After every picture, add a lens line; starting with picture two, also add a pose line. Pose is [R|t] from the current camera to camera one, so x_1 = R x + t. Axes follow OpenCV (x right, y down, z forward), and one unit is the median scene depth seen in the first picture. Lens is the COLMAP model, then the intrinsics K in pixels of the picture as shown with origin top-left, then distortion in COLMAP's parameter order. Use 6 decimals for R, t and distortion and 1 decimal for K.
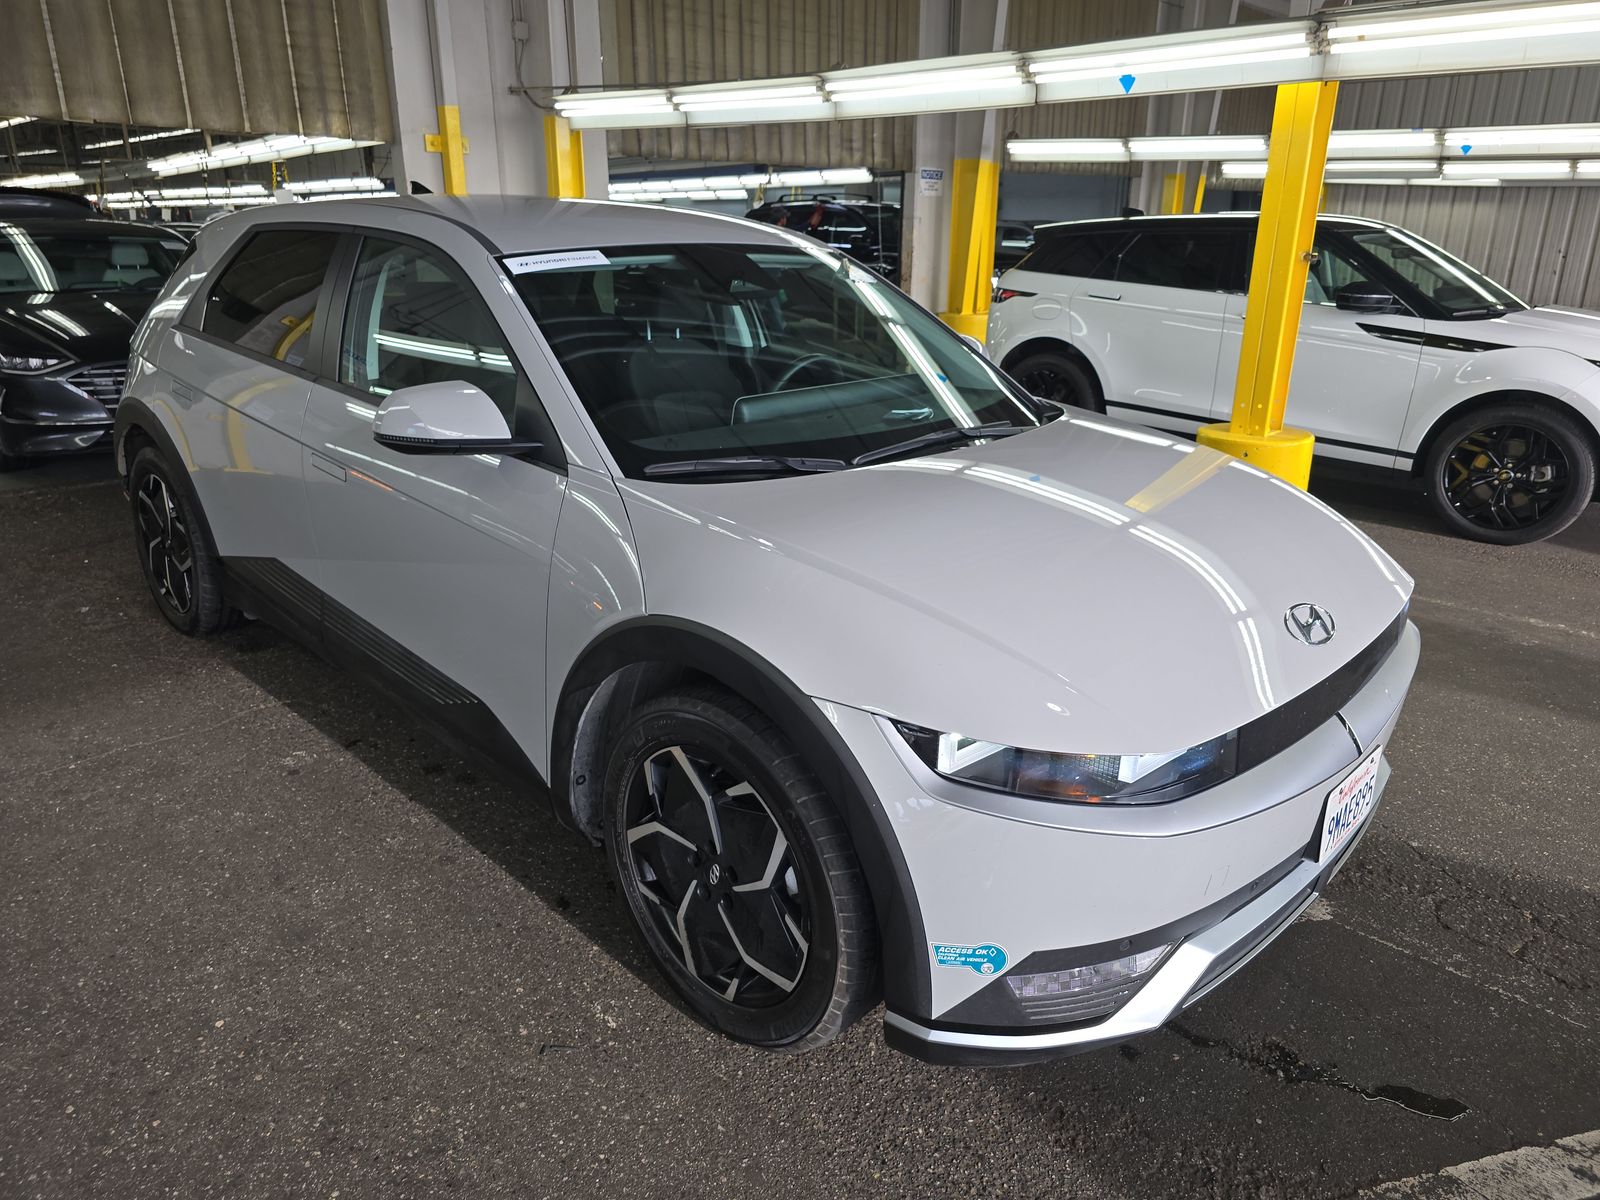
lens RADIAL K [[1137.3, 0, 800.0], [0, 1137.3, 600.0], [0, 0, 1]] dist [0.003312, 0.007888]
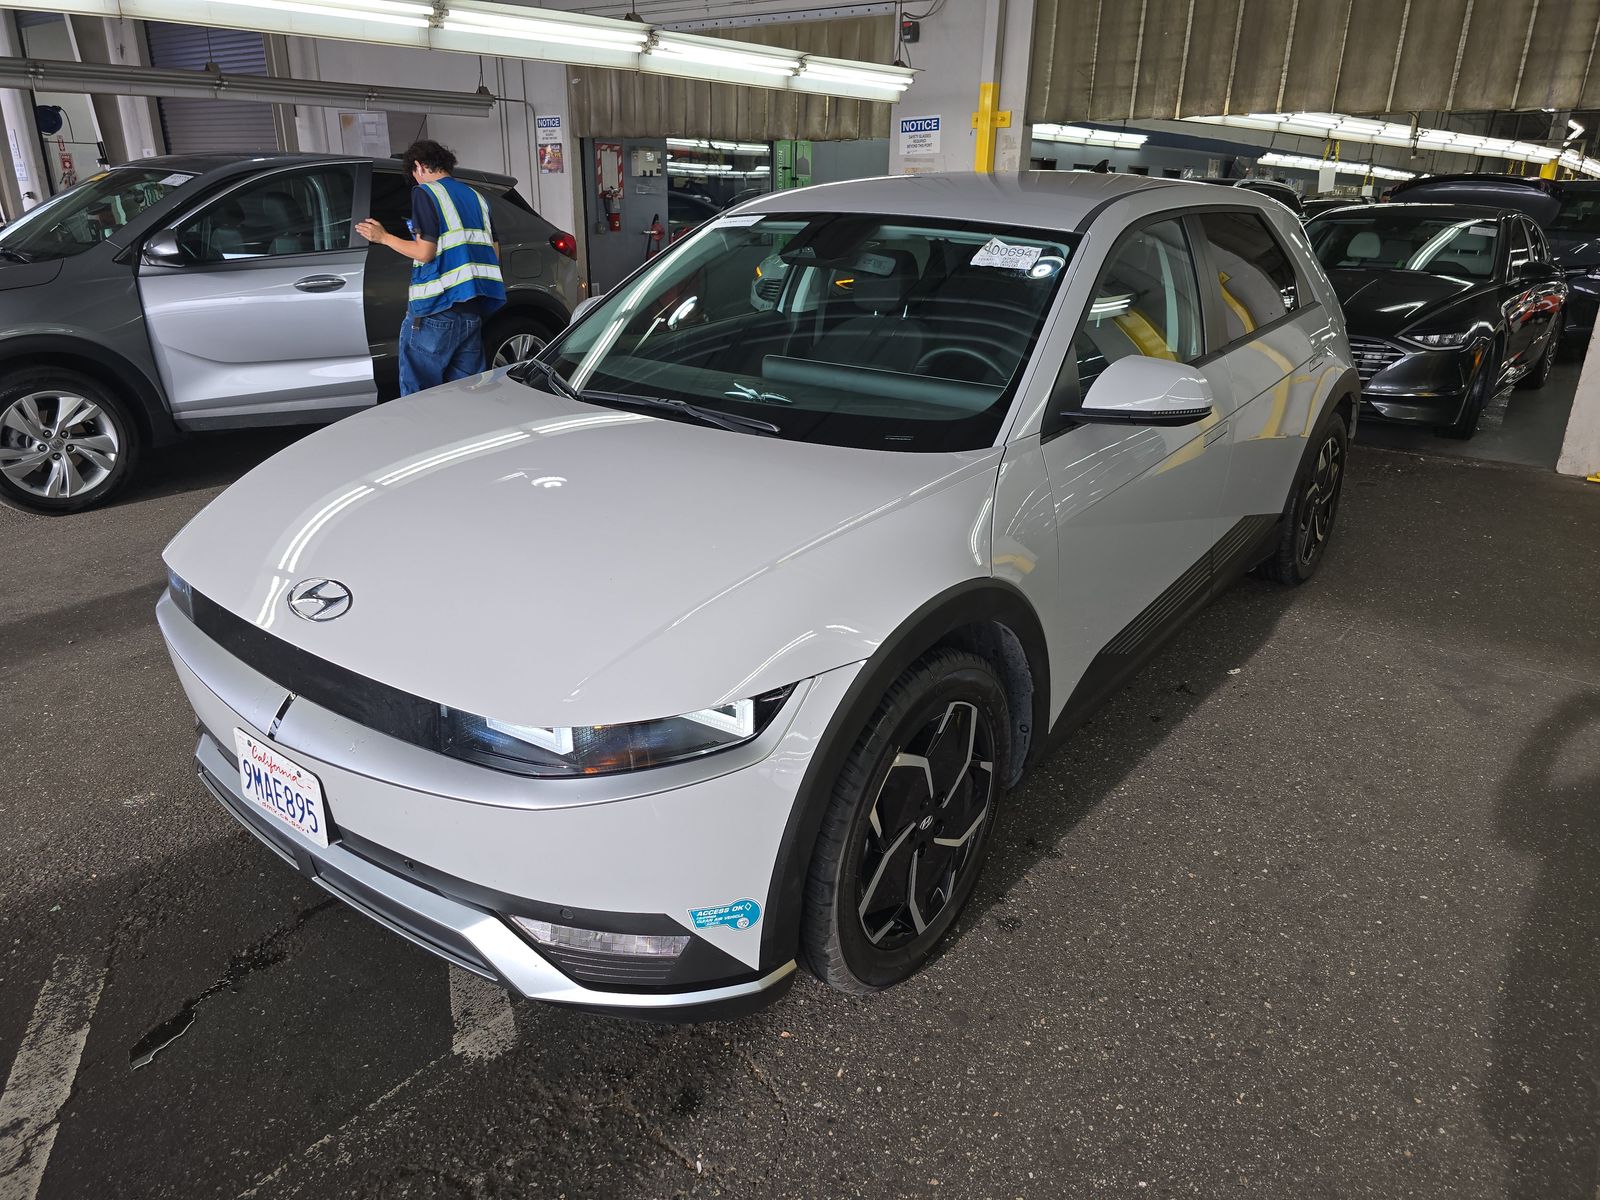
lens RADIAL K [[1125.4, 0, 800.0], [0, 1125.4, 600.0], [0, 0, 1]] dist [0.032811, -0.006114]
pose [[0.059950, 0.343457, -0.937253, 1.366232], [-0.341537, 0.889329, 0.304049, -0.408298], [0.937954, 0.301879, 0.170619, 1.207619]]
